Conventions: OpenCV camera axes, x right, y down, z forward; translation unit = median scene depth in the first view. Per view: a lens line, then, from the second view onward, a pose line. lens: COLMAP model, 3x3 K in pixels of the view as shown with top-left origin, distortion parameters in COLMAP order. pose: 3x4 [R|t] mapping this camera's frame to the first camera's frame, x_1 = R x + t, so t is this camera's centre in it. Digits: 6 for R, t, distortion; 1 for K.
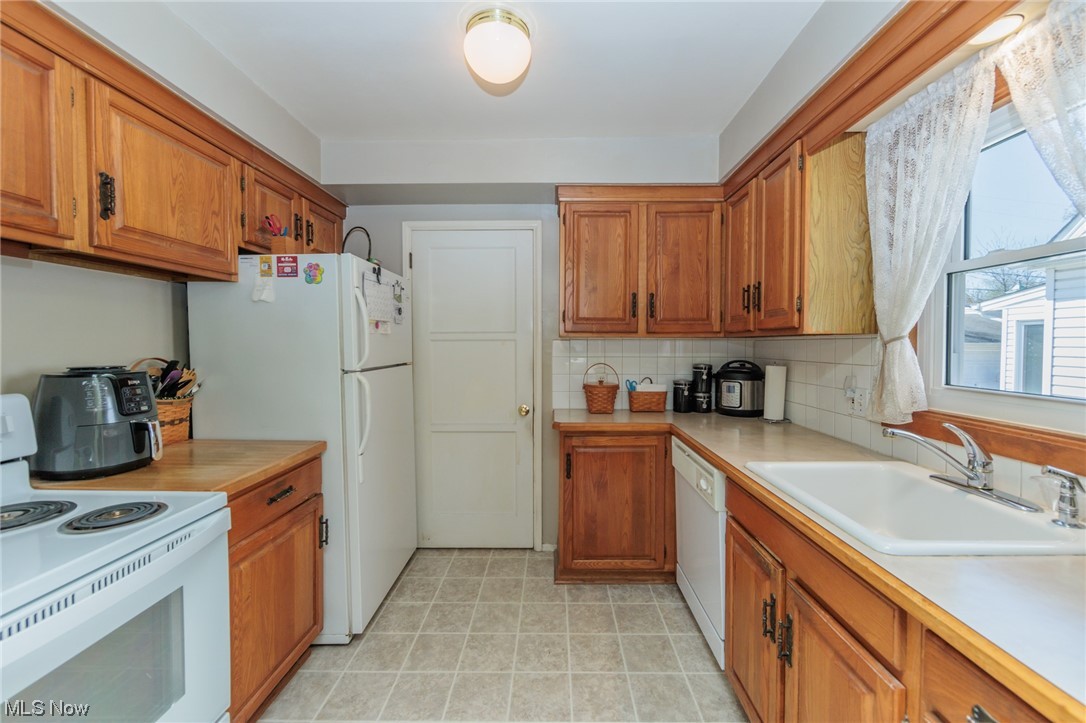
lens RADIAL K [[431.6, 0, 546.0], [0, 431.6, 353.5], [0, 0, 1]] dist [-0.001516, 0.000043]
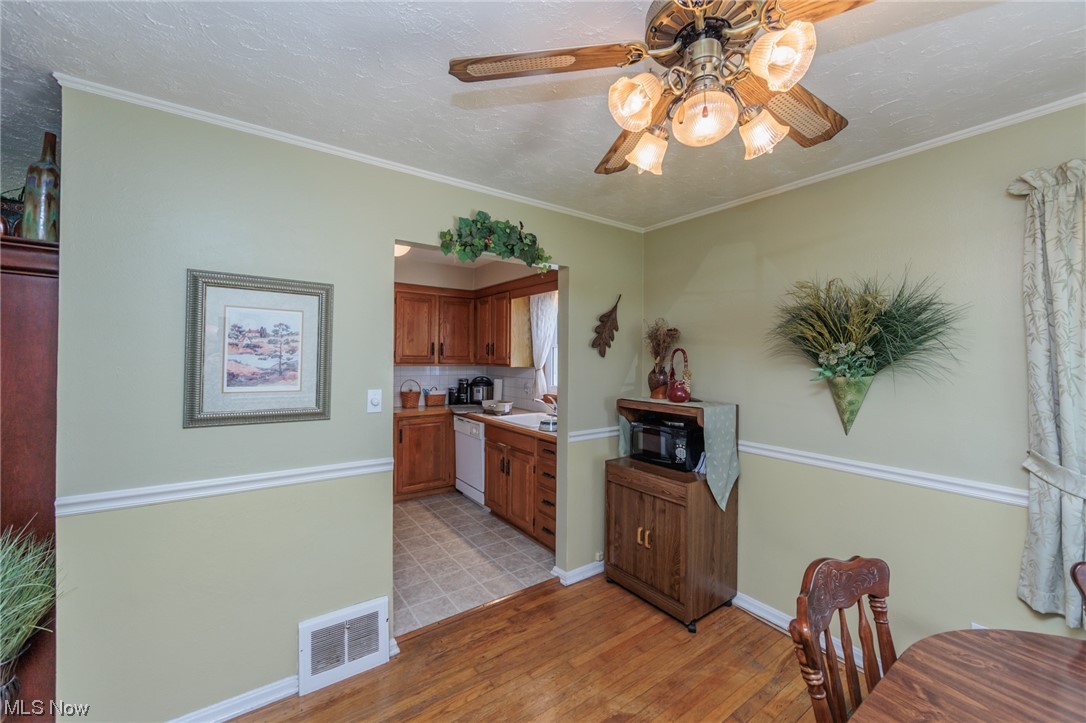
lens RADIAL K [[425.2, 0, 547.9], [0, 425.2, 352.1], [0, 0, 1]] dist [-0.001244, -0.000136]
pose [[0.796383, 0.014158, 0.604627, -0.659522], [0.002648, 0.999635, -0.026895, -0.058791], [-0.604787, 0.023019, 0.796054, -1.001045]]
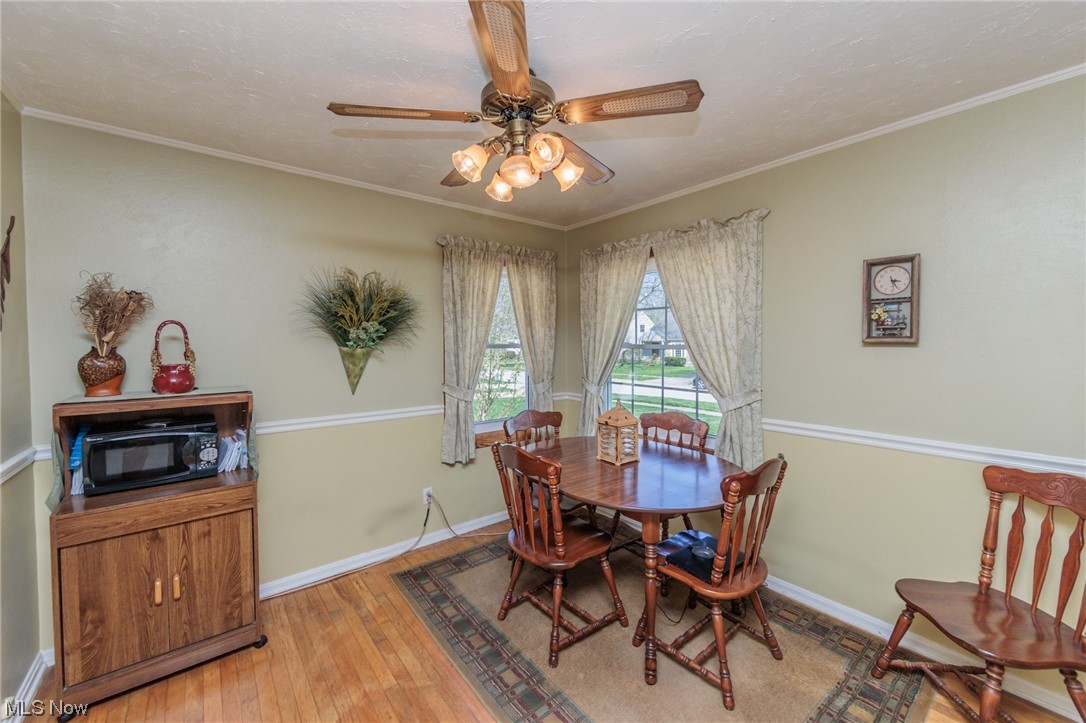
lens RADIAL K [[425.2, 0, 547.9], [0, 425.2, 352.1], [0, 0, 1]] dist [-0.001244, -0.000136]
pose [[-0.651214, -0.017789, 0.758685, -0.845490], [0.017947, 0.999085, 0.038831, -0.053654], [-0.758682, 0.038903, -0.650299, -0.153046]]
